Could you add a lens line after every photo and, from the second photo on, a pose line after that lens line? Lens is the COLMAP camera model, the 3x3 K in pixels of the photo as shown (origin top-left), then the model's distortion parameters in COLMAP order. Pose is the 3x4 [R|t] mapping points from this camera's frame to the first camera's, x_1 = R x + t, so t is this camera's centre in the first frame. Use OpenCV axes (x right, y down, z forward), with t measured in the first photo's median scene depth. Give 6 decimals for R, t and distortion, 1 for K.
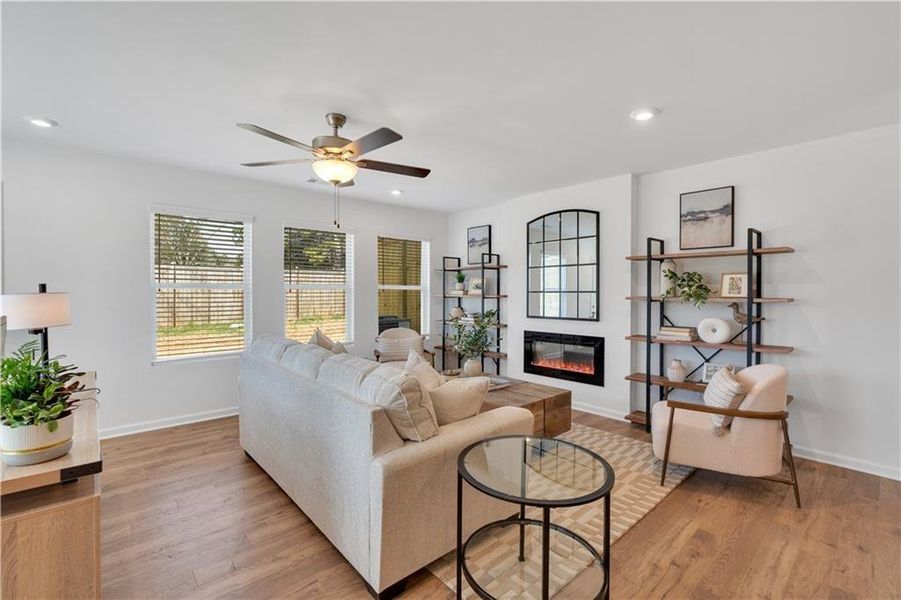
lens RADIAL K [[405.4, 0, 451.0], [0, 405.4, 295.6], [0, 0, 1]] dist [-0.003081, 0.000958]
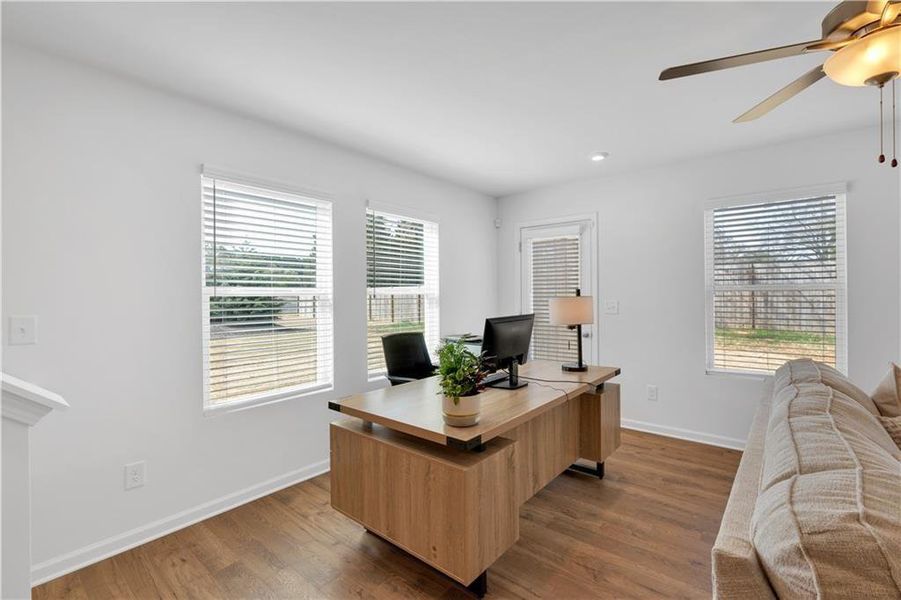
lens RADIAL K [[405.4, 0, 446.5], [0, 405.4, 293.5], [0, 0, 1]] dist [-0.003081, 0.000958]
pose [[0.135481, -0.005575, -0.990764, 0.103630], [-0.004257, 0.999972, -0.006209, -0.003873], [0.990771, 0.005059, 0.135453, 0.279551]]
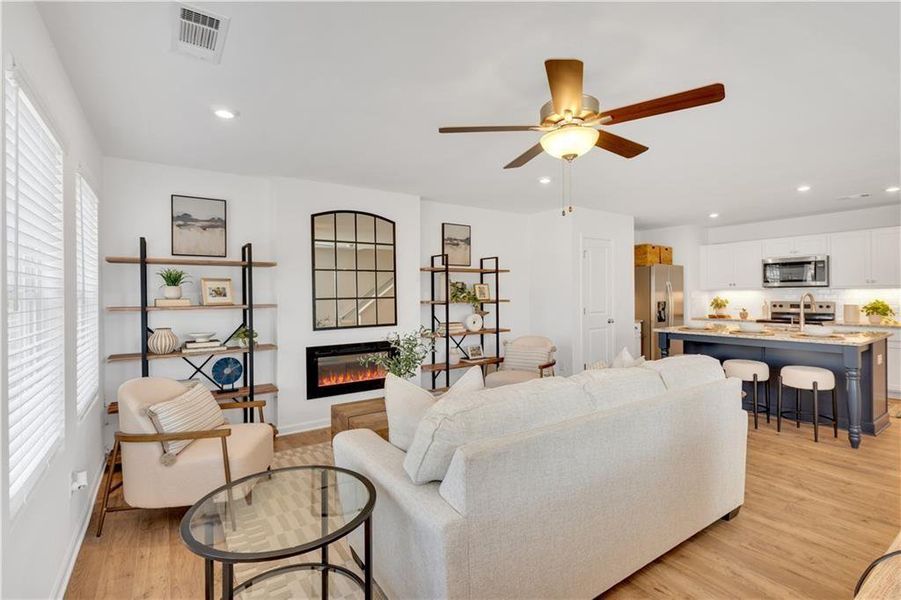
lens RADIAL K [[405.4, 0, 447.4], [0, 405.4, 312.2], [0, 0, 1]] dist [-0.003081, 0.000958]
pose [[0.144697, -0.041065, 0.988624, -0.768034], [0.028468, 0.998898, 0.037325, -0.007385], [-0.989066, 0.022744, 0.145706, 0.810770]]
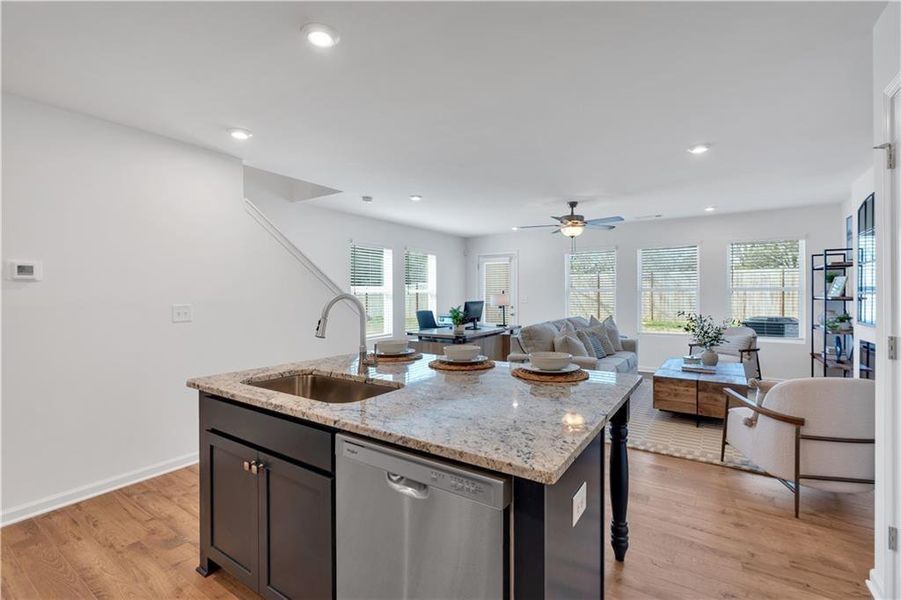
lens RADIAL K [[405.4, 0, 451.0], [0, 405.4, 296.0], [0, 0, 1]] dist [-0.003081, 0.000958]
pose [[0.242631, 0.004824, -0.970107, 1.048931], [-0.008629, 0.999959, 0.002814, 0.002836], [0.970080, 0.007689, 0.242663, -0.022217]]
